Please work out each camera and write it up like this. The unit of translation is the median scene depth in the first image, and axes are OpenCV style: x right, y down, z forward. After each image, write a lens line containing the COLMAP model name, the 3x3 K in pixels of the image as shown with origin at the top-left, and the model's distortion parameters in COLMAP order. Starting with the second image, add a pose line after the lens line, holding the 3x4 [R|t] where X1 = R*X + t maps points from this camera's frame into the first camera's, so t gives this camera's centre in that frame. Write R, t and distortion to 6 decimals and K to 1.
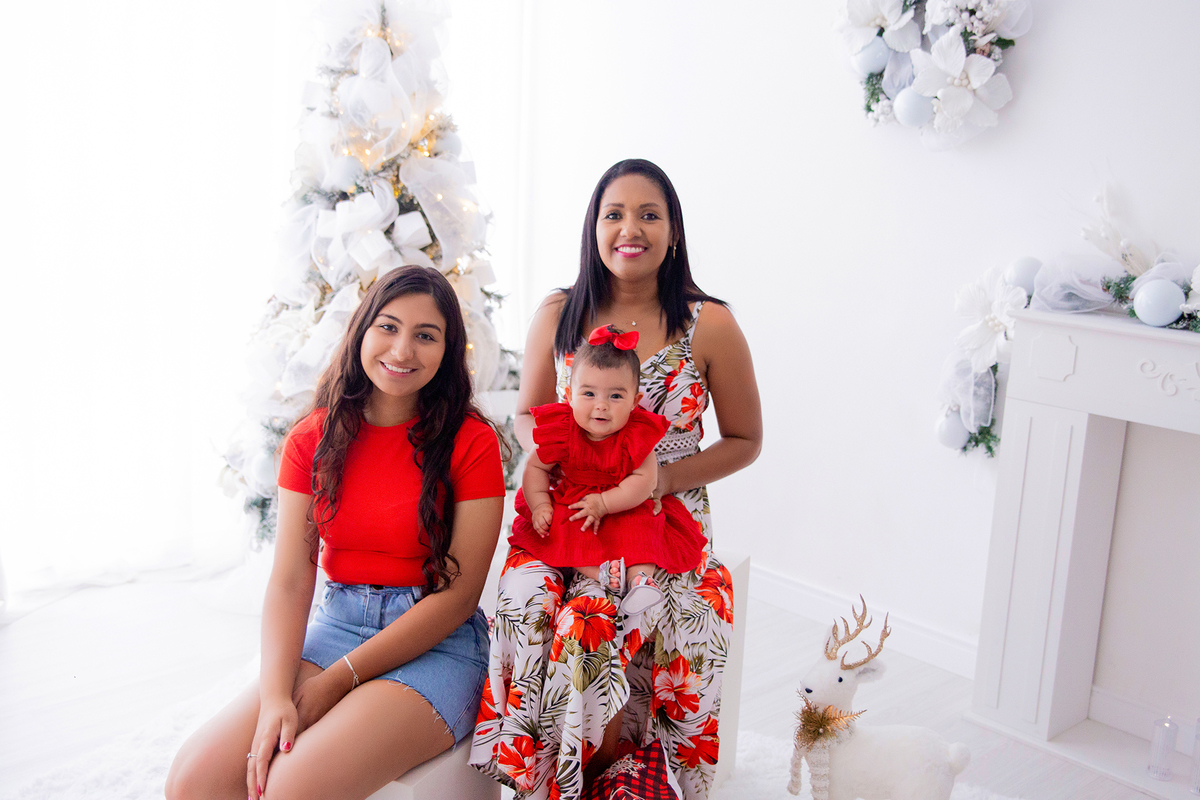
lens RADIAL K [[1223.2, 0, 600.0], [0, 1223.2, 400.0], [0, 0, 1]] dist [-0.004525, 0.004397]
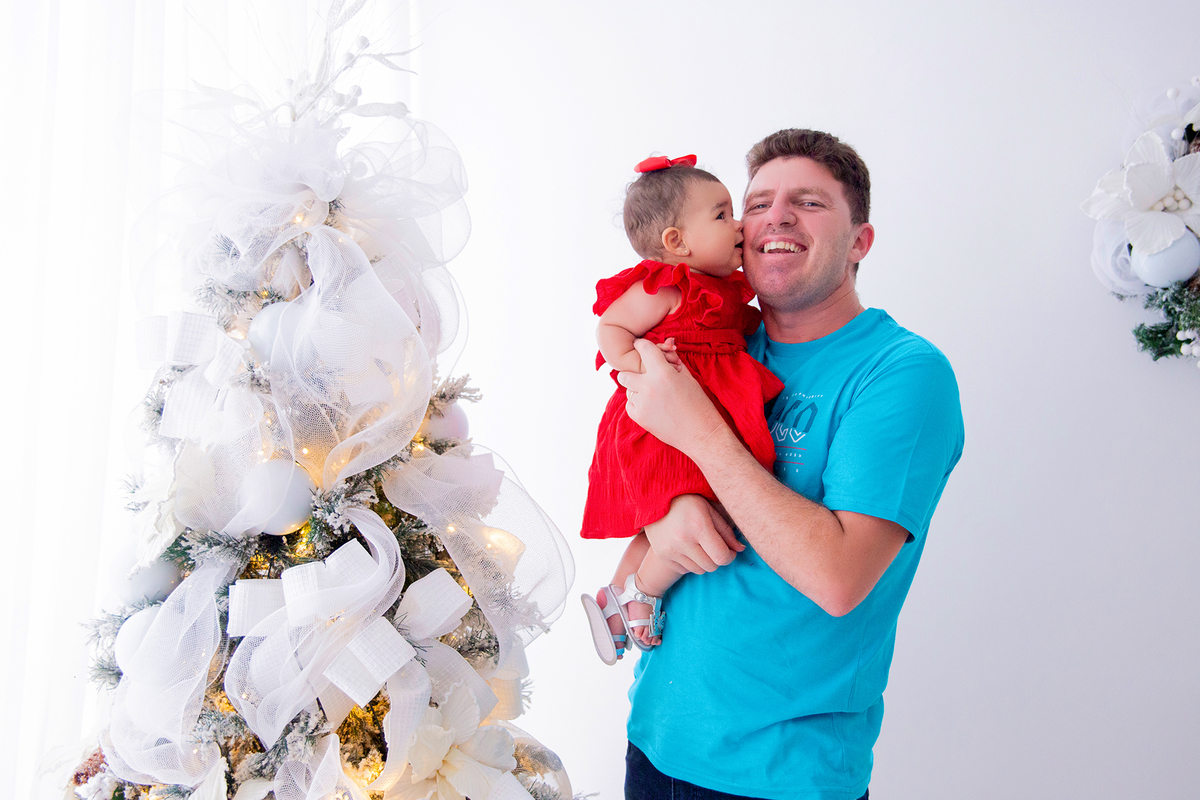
lens RADIAL K [[1296.7, 0, 600.0], [0, 1296.7, 400.0], [0, 0, 1]] dist [-0.007385, 0.019644]
pose [[0.927100, -0.047582, 0.371781, -0.281506], [0.108267, 0.983623, -0.144096, -0.137888], [-0.358836, 0.173843, 0.917069, 0.485205]]
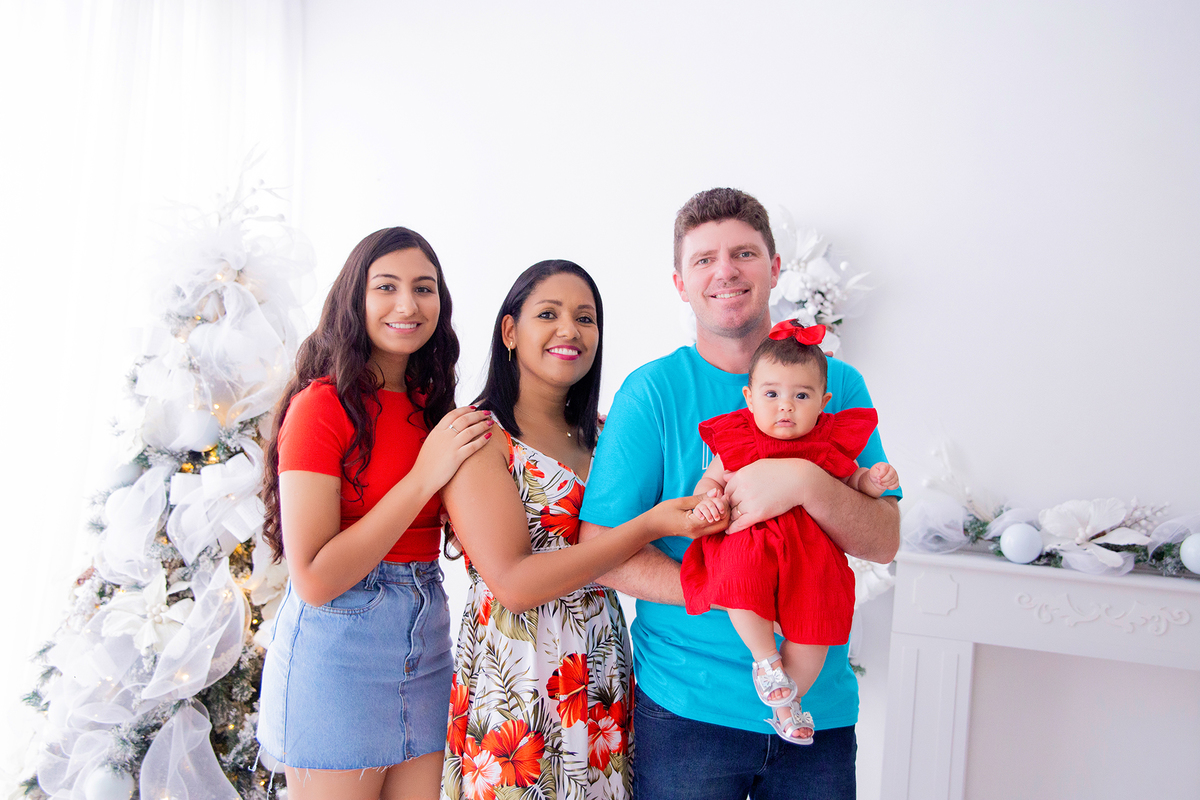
lens RADIAL K [[1223.2, 0, 600.0], [0, 1223.2, 400.0], [0, 0, 1]] dist [-0.004525, 0.004397]
pose [[0.890628, -0.000648, 0.454733, -0.356196], [0.072162, 0.987529, -0.139928, -0.064271], [-0.448971, 0.157438, 0.879567, 0.093951]]
